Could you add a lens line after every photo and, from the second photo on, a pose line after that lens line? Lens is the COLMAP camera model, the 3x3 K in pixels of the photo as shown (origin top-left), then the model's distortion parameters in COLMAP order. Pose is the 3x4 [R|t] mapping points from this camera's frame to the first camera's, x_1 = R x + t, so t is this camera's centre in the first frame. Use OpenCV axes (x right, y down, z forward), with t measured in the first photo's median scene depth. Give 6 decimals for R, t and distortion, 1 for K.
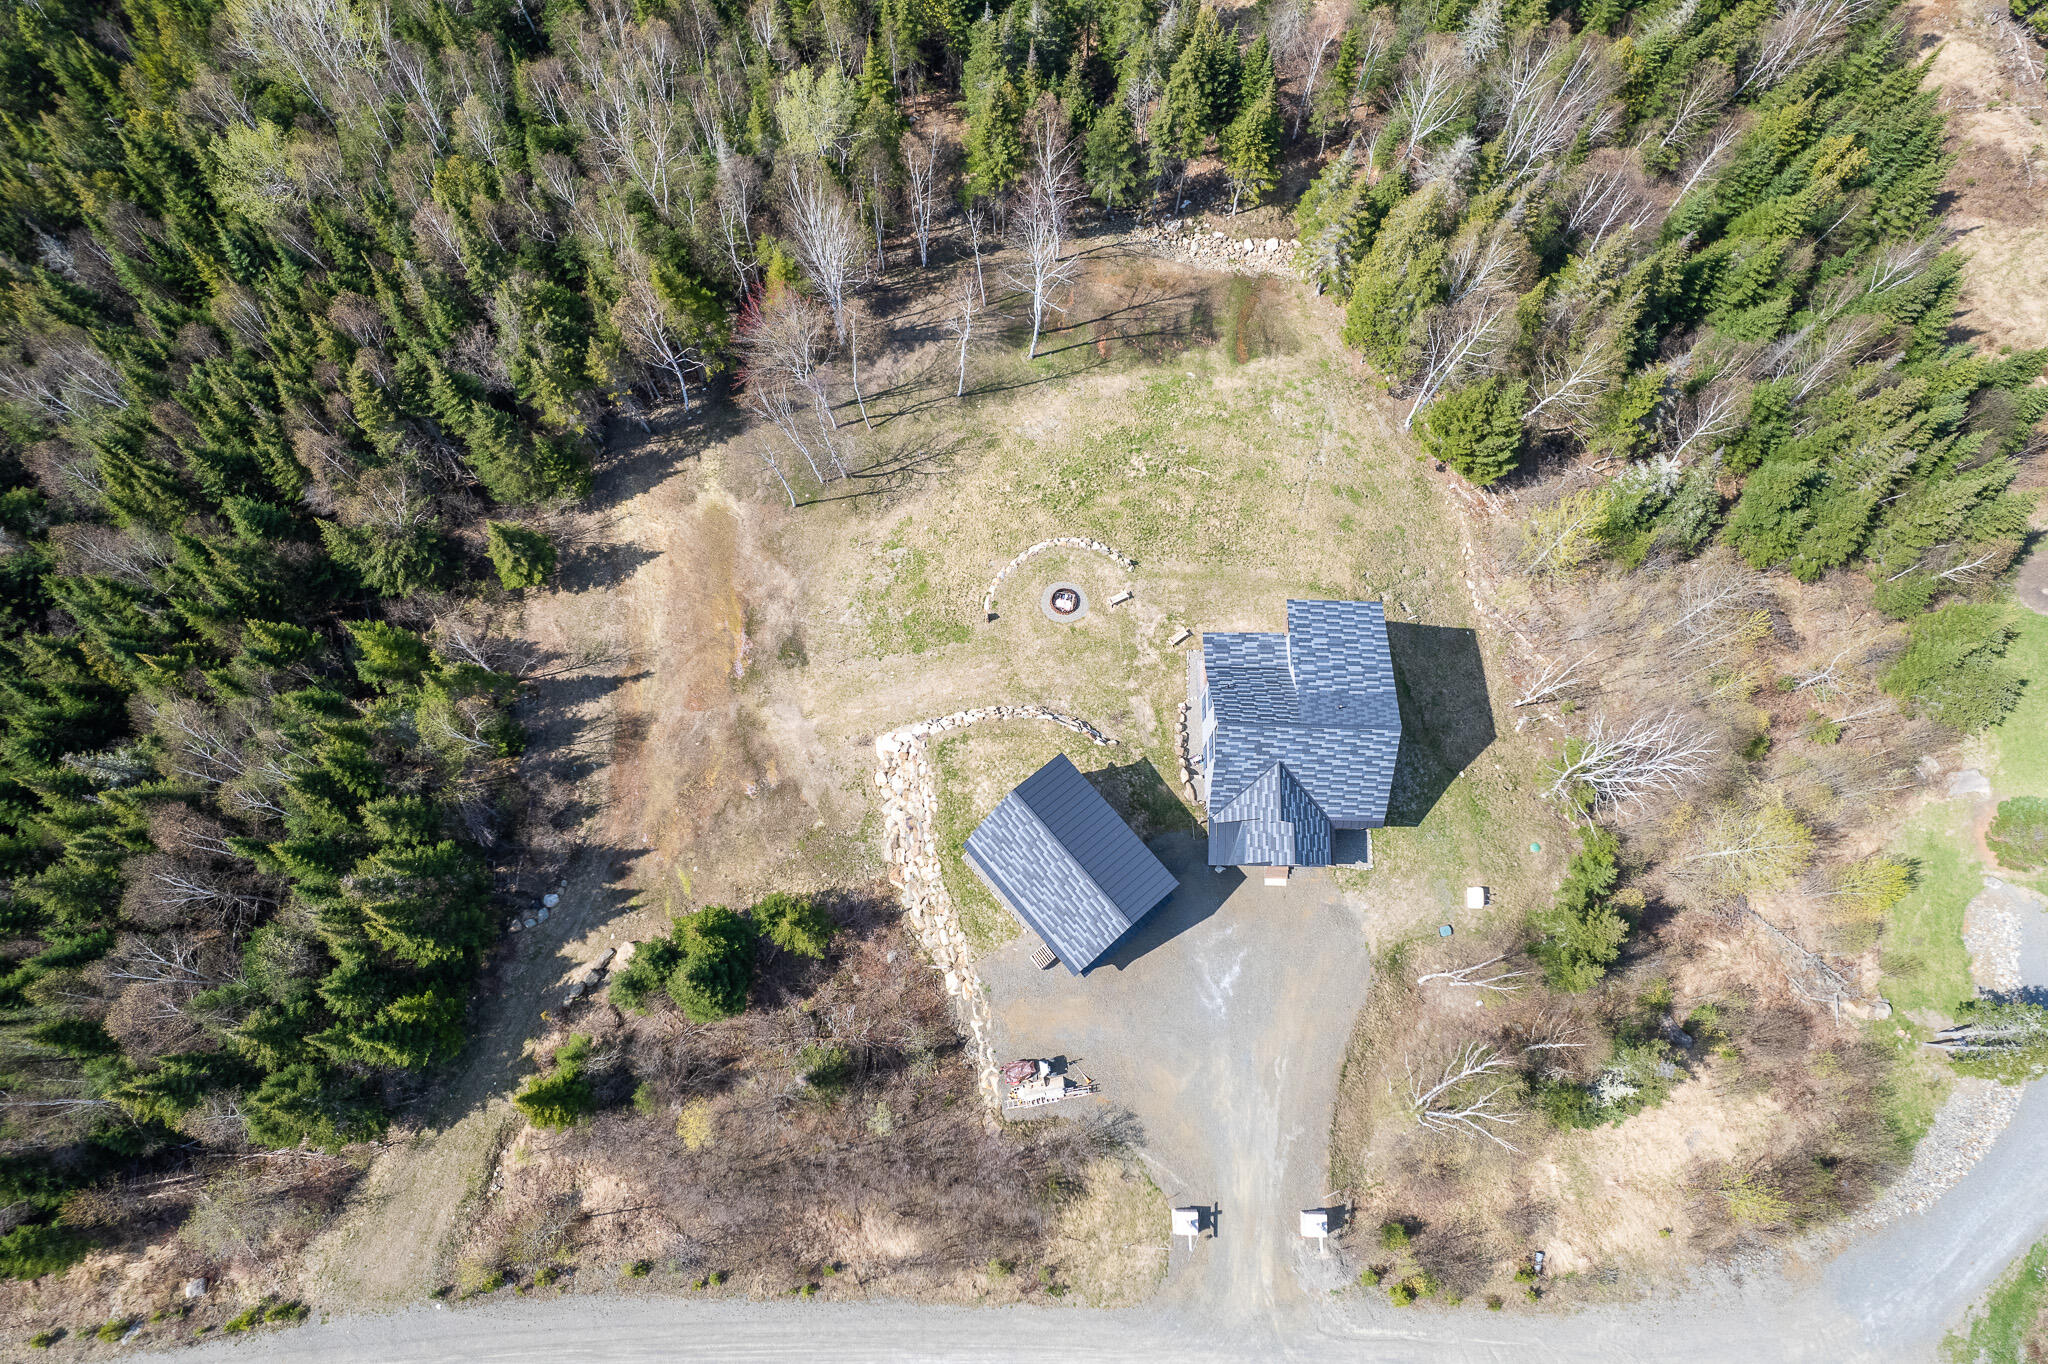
lens RADIAL K [[1309.3, 0, 1027.3], [0, 1309.3, 687.3], [0, 0, 1]] dist [-0.074927, 0.065852]
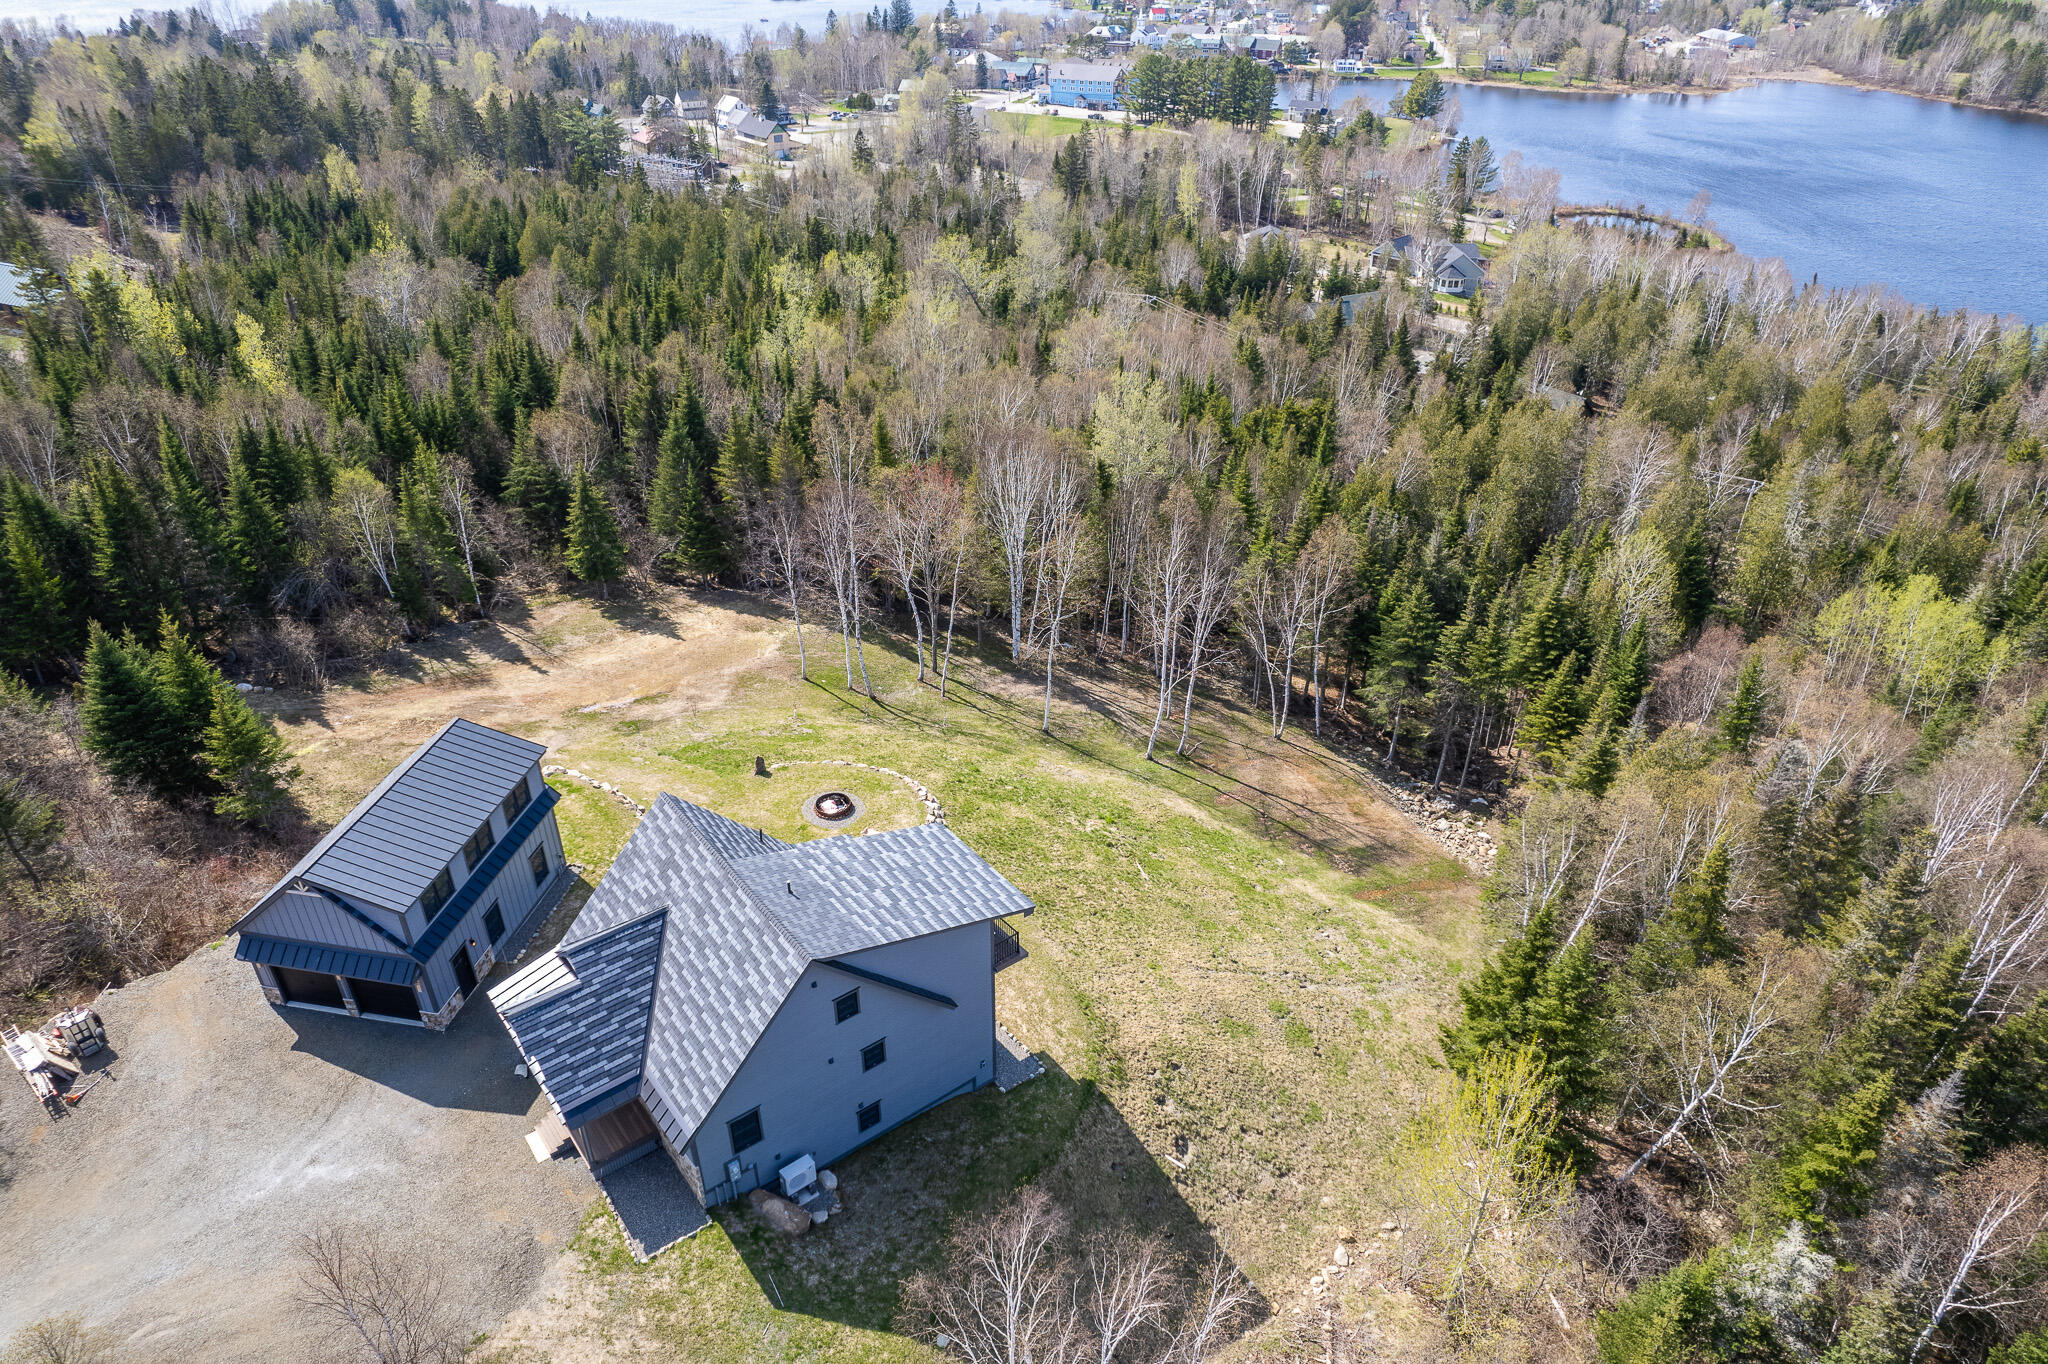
lens RADIAL K [[1309.3, 0, 1027.3], [0, 1309.3, 687.3], [0, 0, 1]] dist [-0.074927, 0.065852]
pose [[0.626549, 0.404810, -0.666007, 0.591921], [-0.749094, 0.548689, -0.371212, 0.091435], [0.215160, 0.731485, 0.647021, 0.559792]]
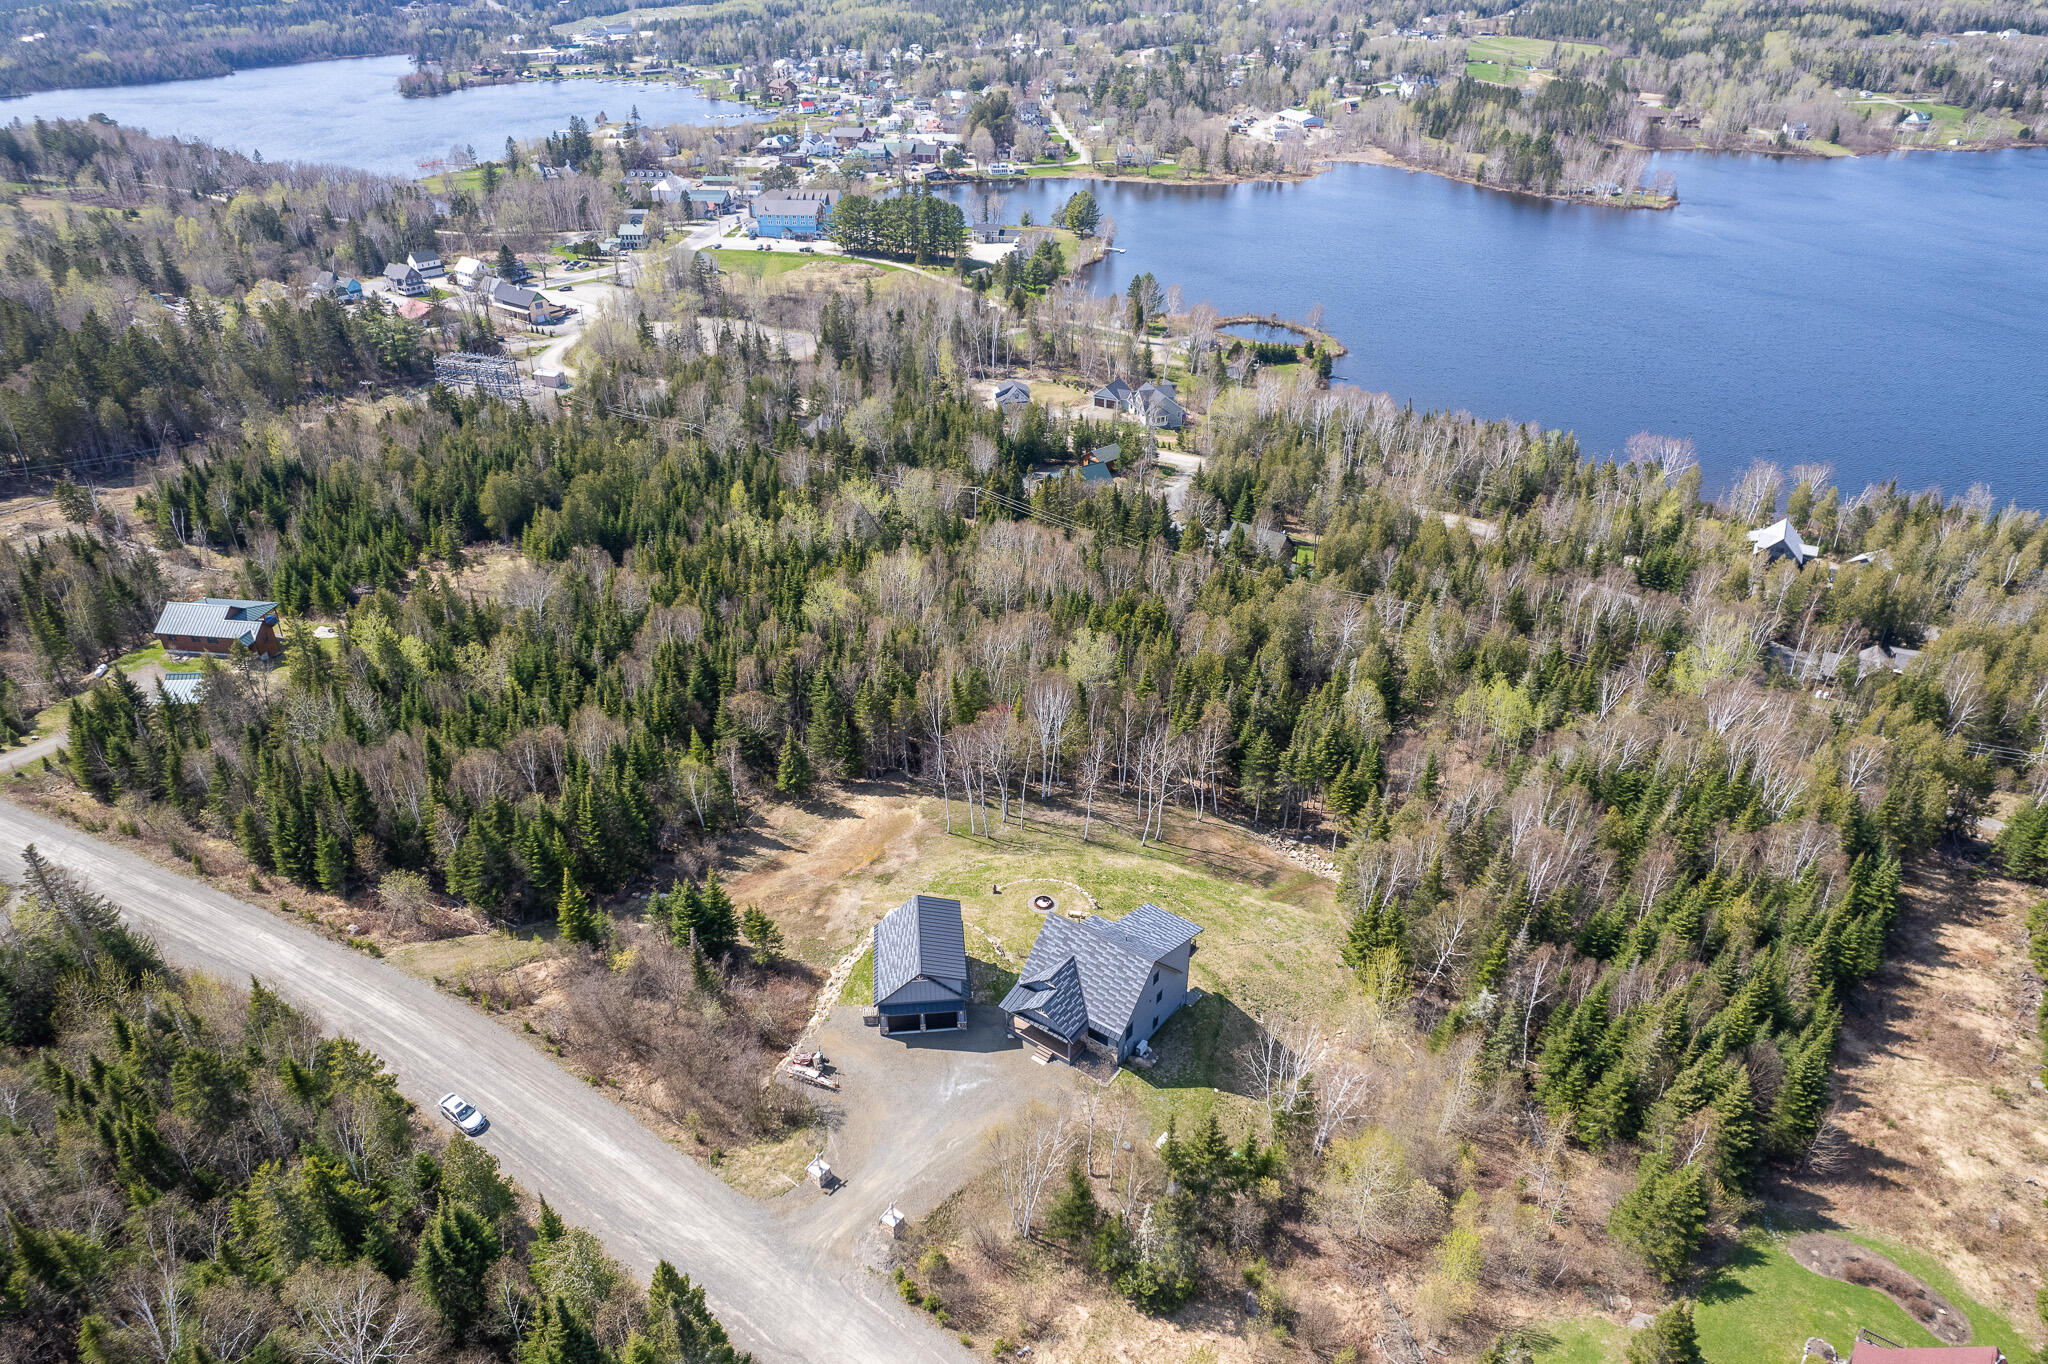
lens RADIAL K [[1309.3, 0, 1027.3], [0, 1309.3, 687.3], [0, 0, 1]] dist [-0.074927, 0.065852]
pose [[0.815470, 0.287644, -0.502265, 0.741645], [-0.554715, 0.636120, -0.536324, 0.628708], [0.165230, 0.715970, 0.678297, -0.186156]]
